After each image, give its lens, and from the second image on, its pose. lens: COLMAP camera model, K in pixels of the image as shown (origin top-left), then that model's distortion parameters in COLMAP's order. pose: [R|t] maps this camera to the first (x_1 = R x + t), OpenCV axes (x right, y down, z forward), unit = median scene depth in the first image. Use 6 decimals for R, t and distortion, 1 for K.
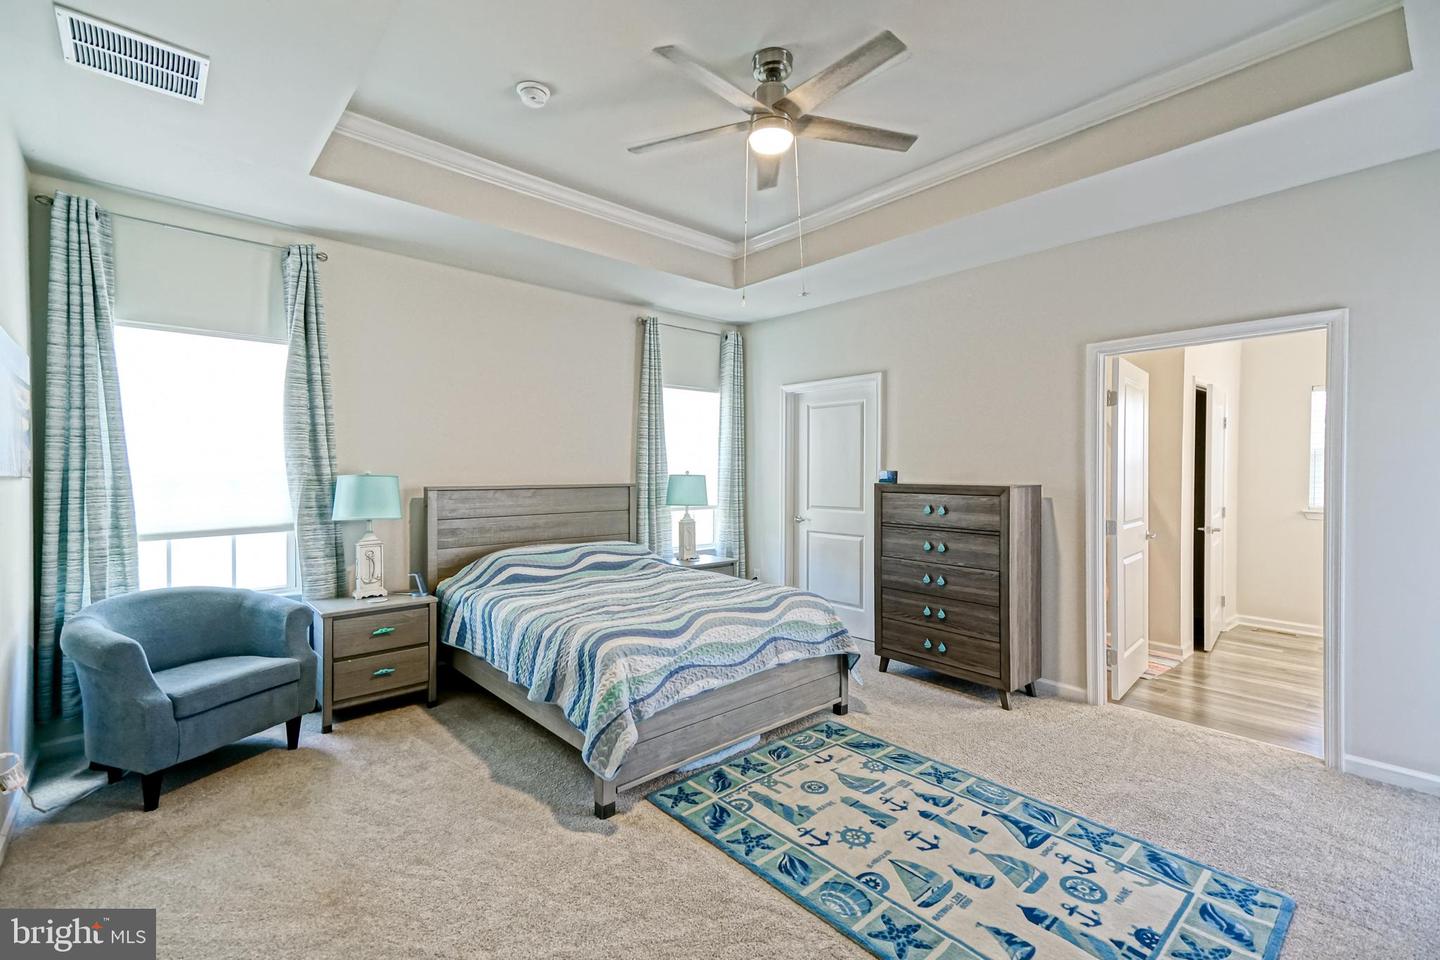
lens RADIAL K [[636.2, 0, 712.2], [0, 636.2, 473.1], [0, 0, 1]] dist [0.044659, -0.002720]
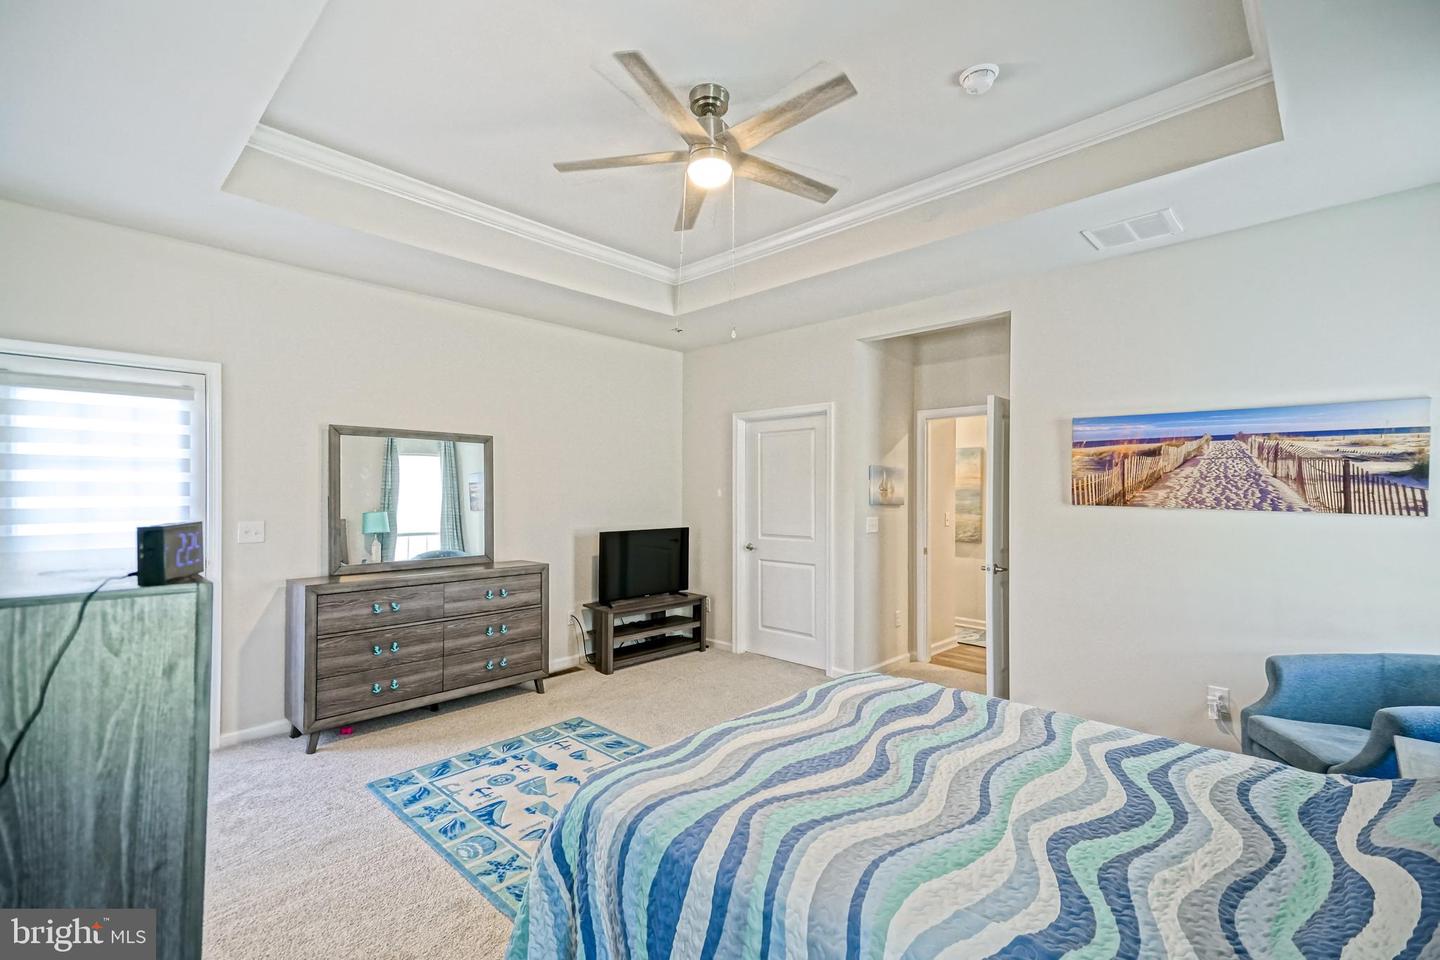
lens RADIAL K [[636.2, 0, 707.0], [0, 636.2, 483.4], [0, 0, 1]] dist [0.044659, -0.002720]
pose [[-0.997004, -0.006896, -0.077043, 0.170887], [-0.006633, 0.999971, -0.003661, -0.033482], [0.077066, -0.003139, -0.997021, 2.003974]]
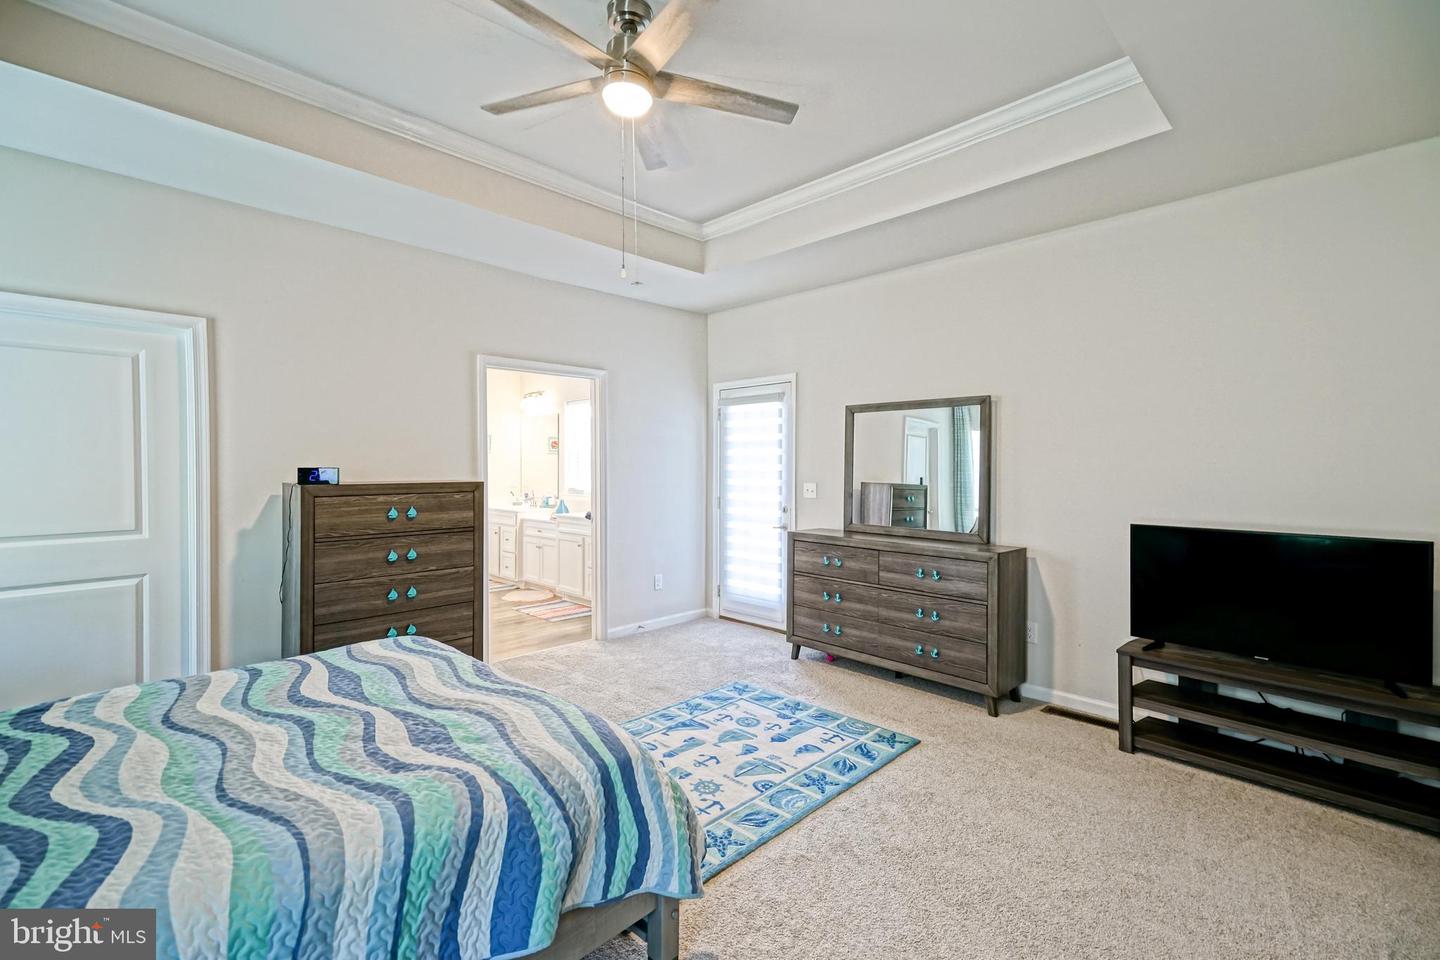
lens RADIAL K [[636.2, 0, 716.0], [0, 636.2, 470.6], [0, 0, 1]] dist [0.044659, -0.002720]
pose [[-0.071360, -0.012615, 0.997371, -0.815580], [0.004527, 0.999906, 0.012971, -0.012889], [-0.997440, 0.005441, -0.071296, 0.950286]]
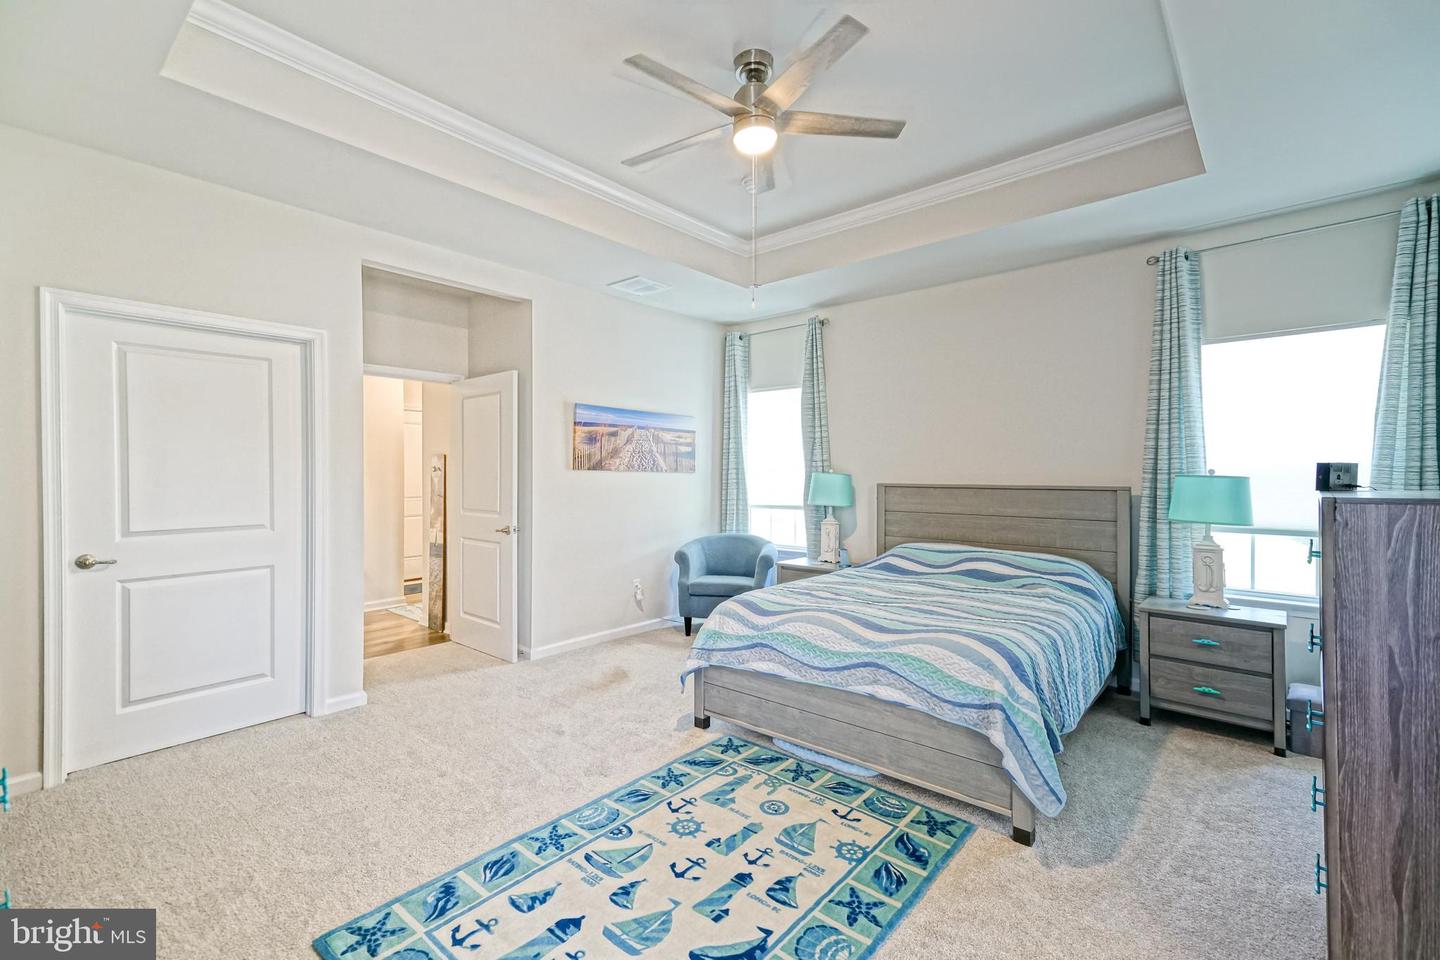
lens RADIAL K [[636.2, 0, 706.9], [0, 636.2, 473.7], [0, 0, 1]] dist [0.044659, -0.002720]
pose [[0.121804, 0.000547, -0.992554, 1.094718], [-0.008819, 0.999961, -0.000531, 0.011024], [0.992515, 0.008818, 0.121804, 0.809728]]
